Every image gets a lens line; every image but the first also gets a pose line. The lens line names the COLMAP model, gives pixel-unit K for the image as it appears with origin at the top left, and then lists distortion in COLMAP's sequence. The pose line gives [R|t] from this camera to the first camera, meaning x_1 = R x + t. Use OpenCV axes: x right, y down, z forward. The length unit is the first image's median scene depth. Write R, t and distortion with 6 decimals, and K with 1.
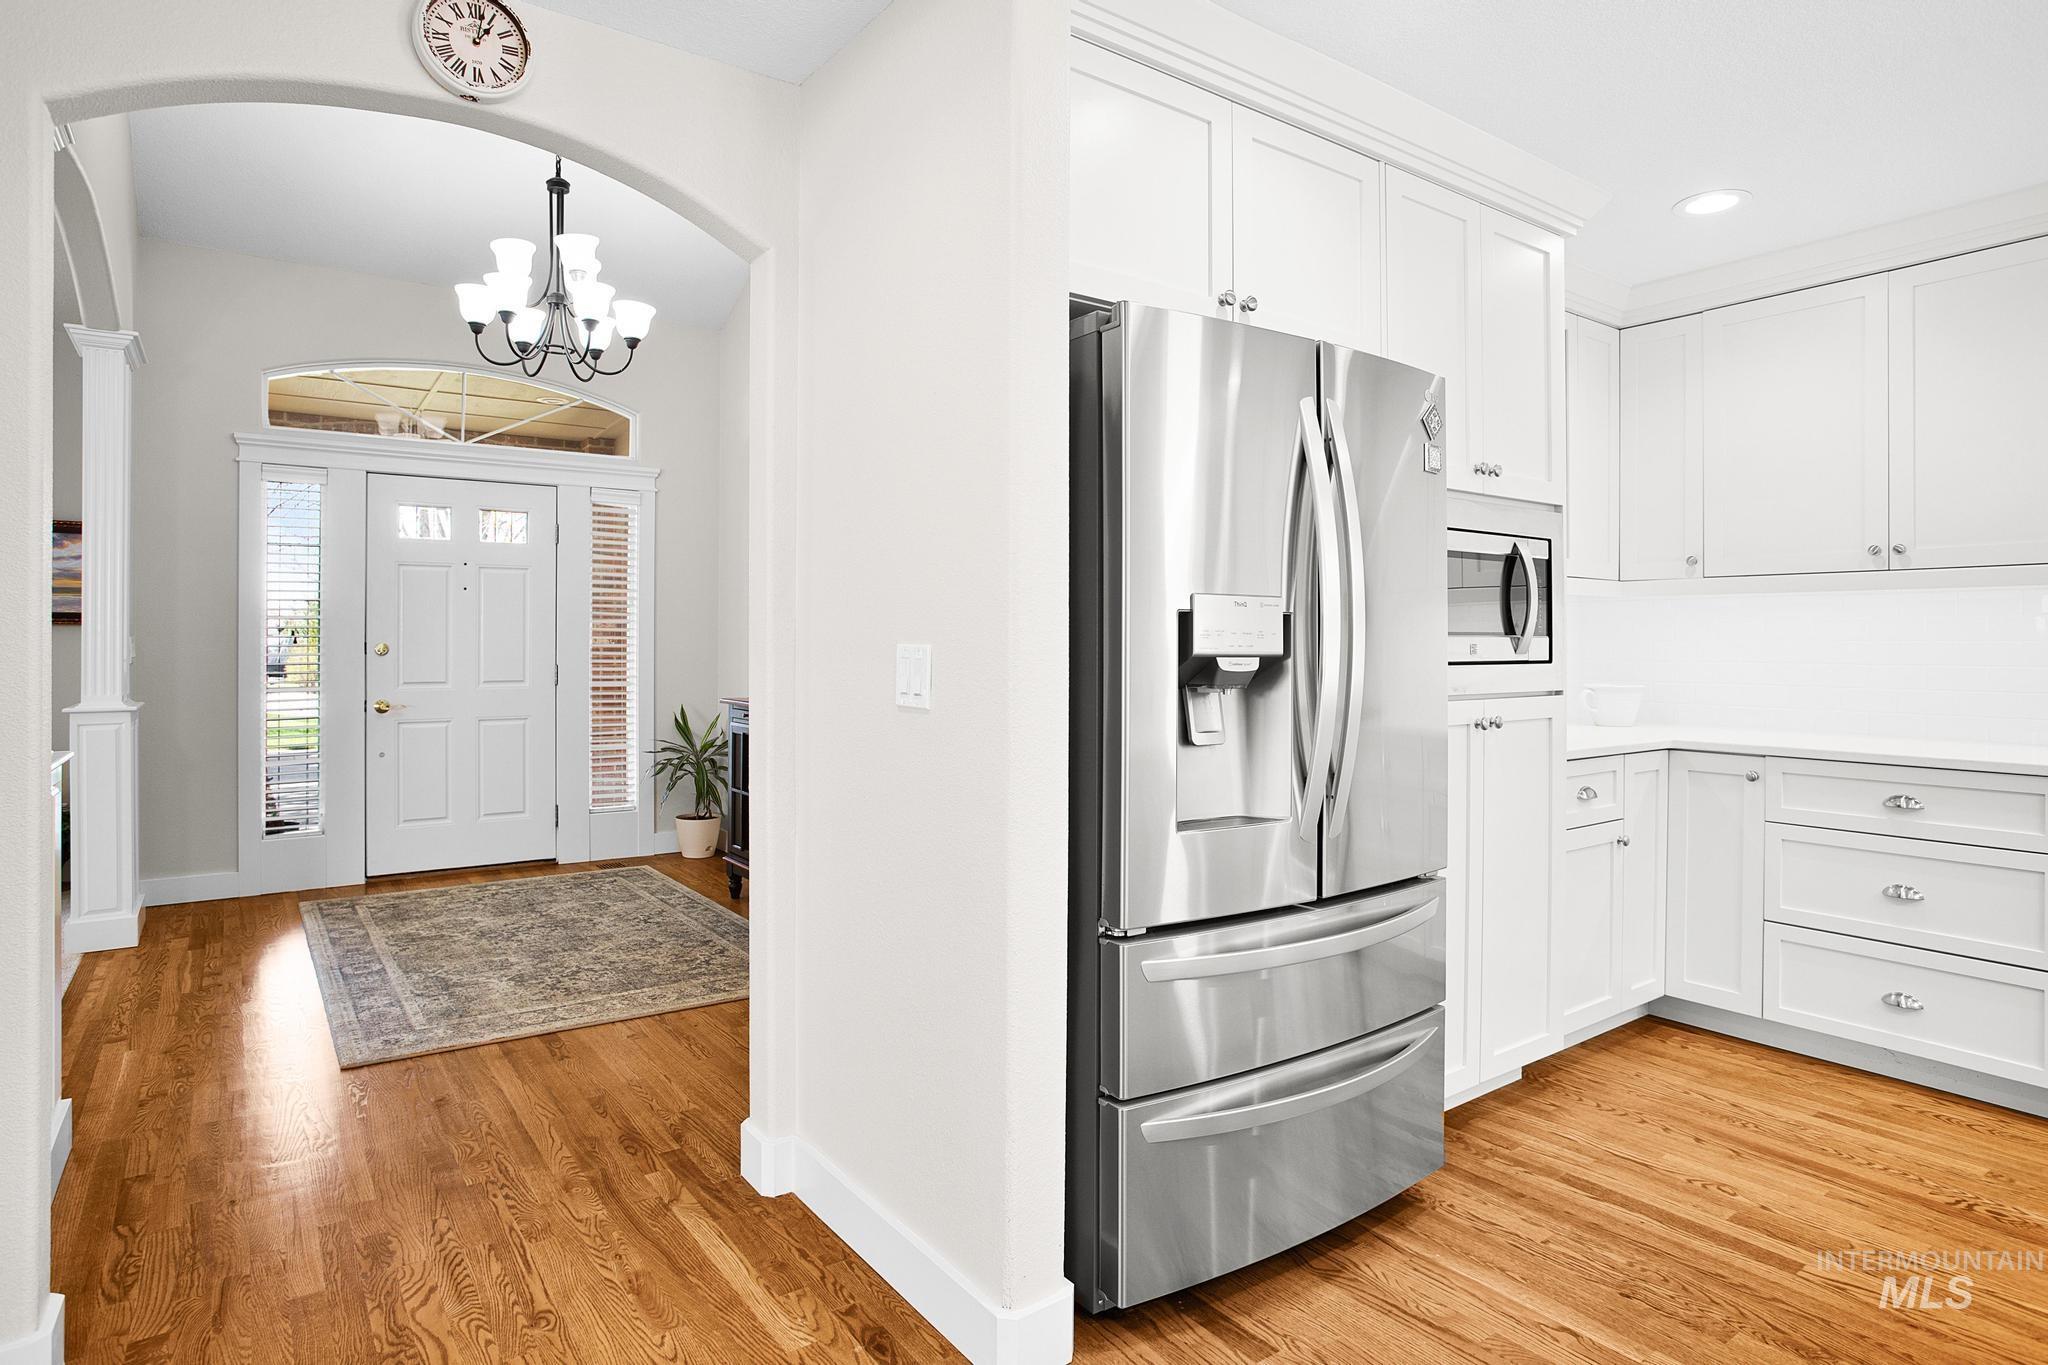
lens RADIAL K [[1131.5, 0, 1012.9], [0, 1131.5, 646.1], [0, 0, 1]] dist [-0.070509, 0.045877]
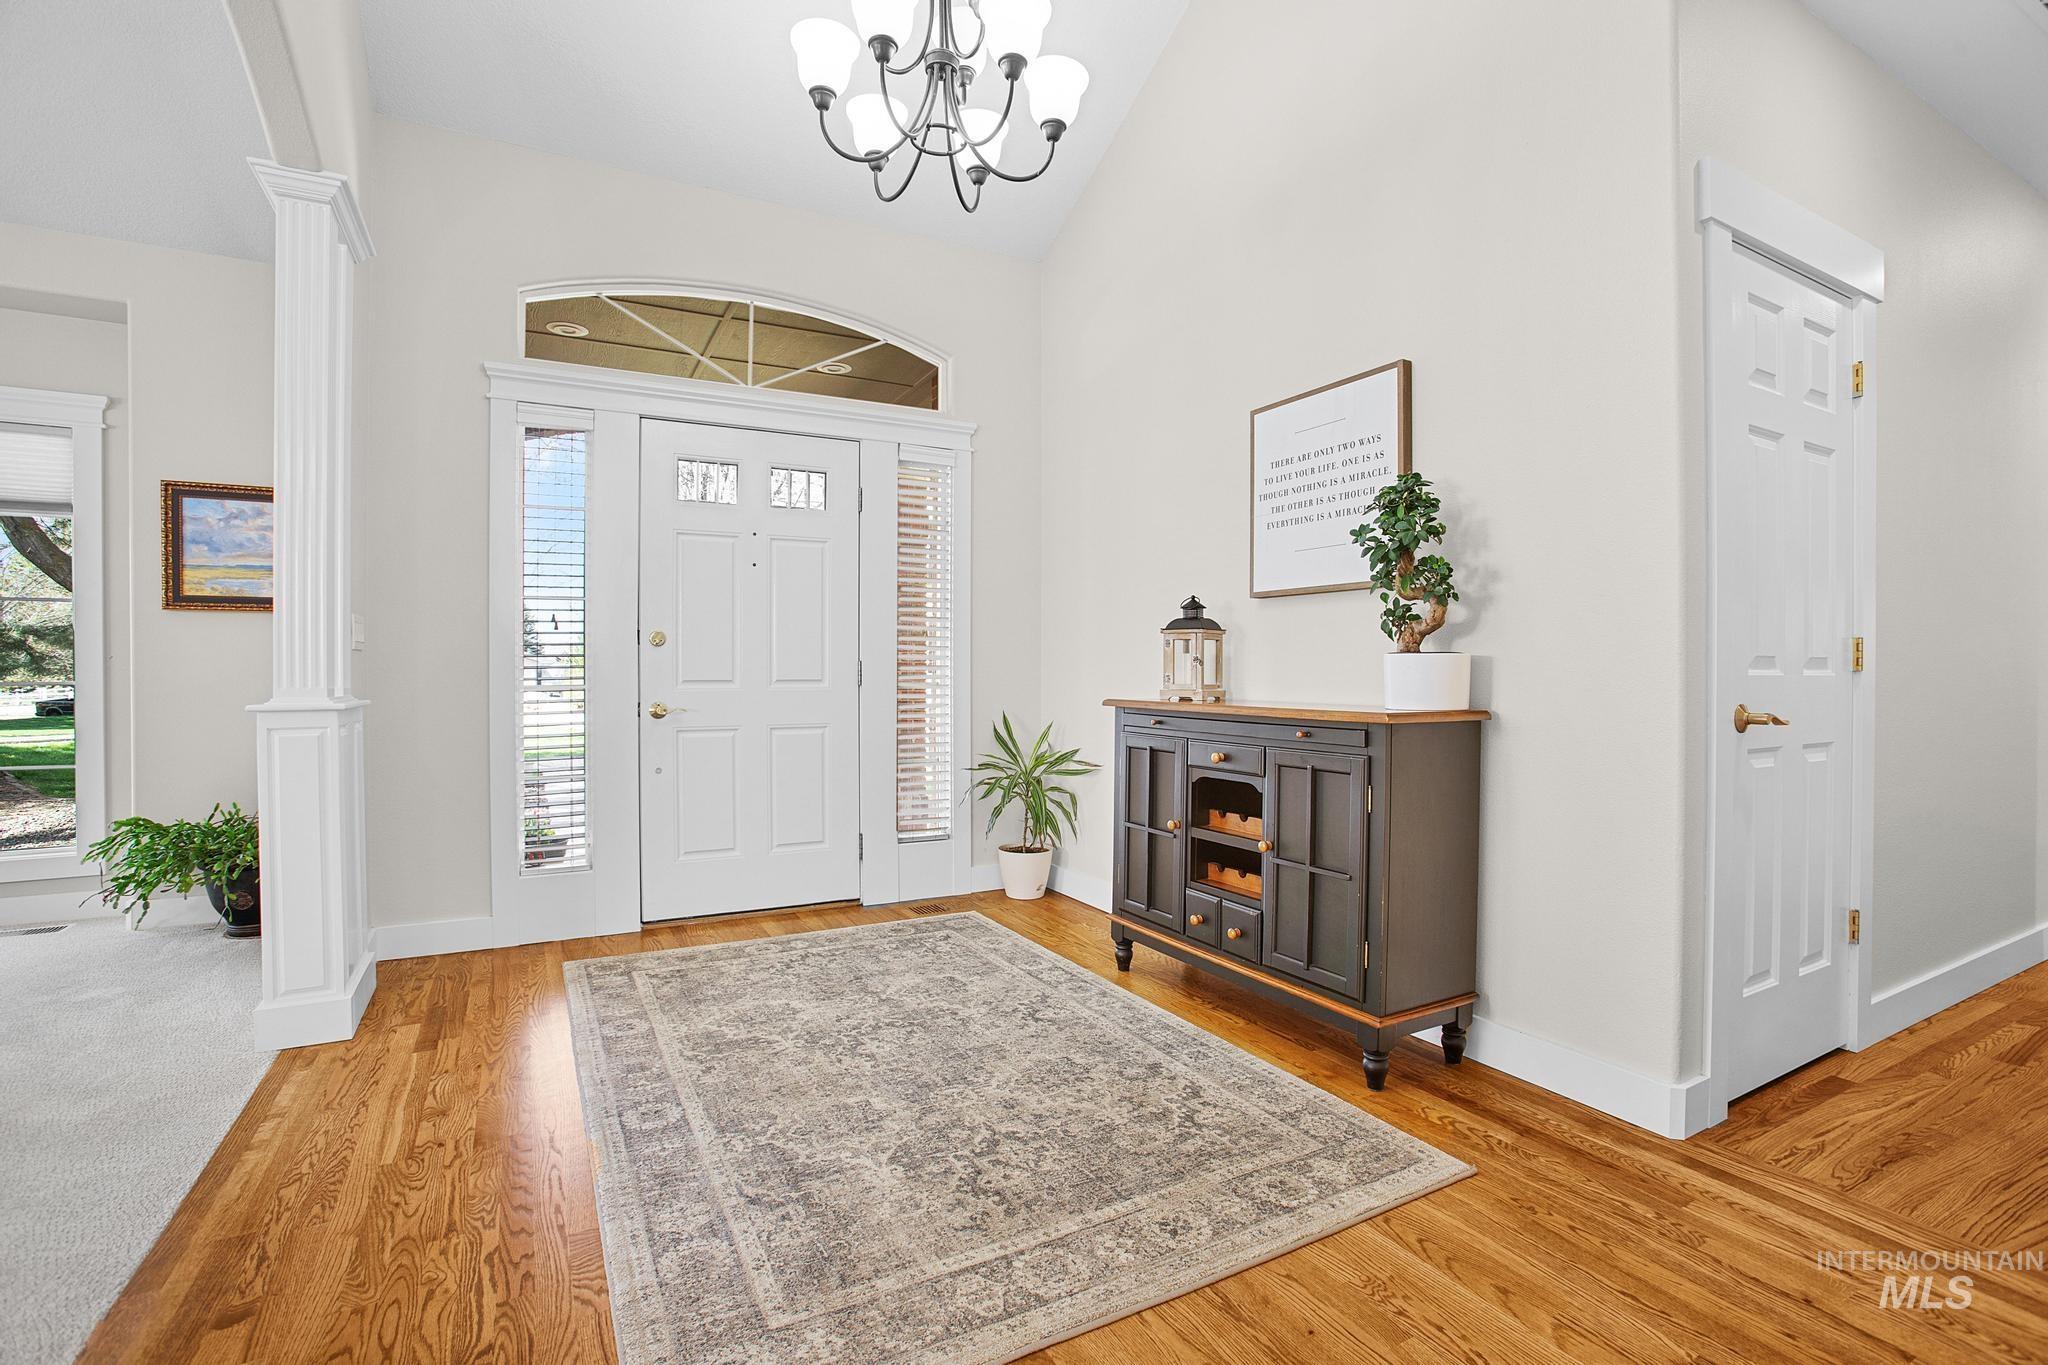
lens RADIAL K [[954.5, 0, 1024.0], [0, 954.5, 682.5], [0, 0, 1]] dist [-0.090292, 0.046577]
pose [[0.992368, -0.000590, -0.123313, -0.260185], [0.001868, 0.999946, 0.010246, 0.032538], [0.123300, -0.010398, 0.992315, 0.419440]]
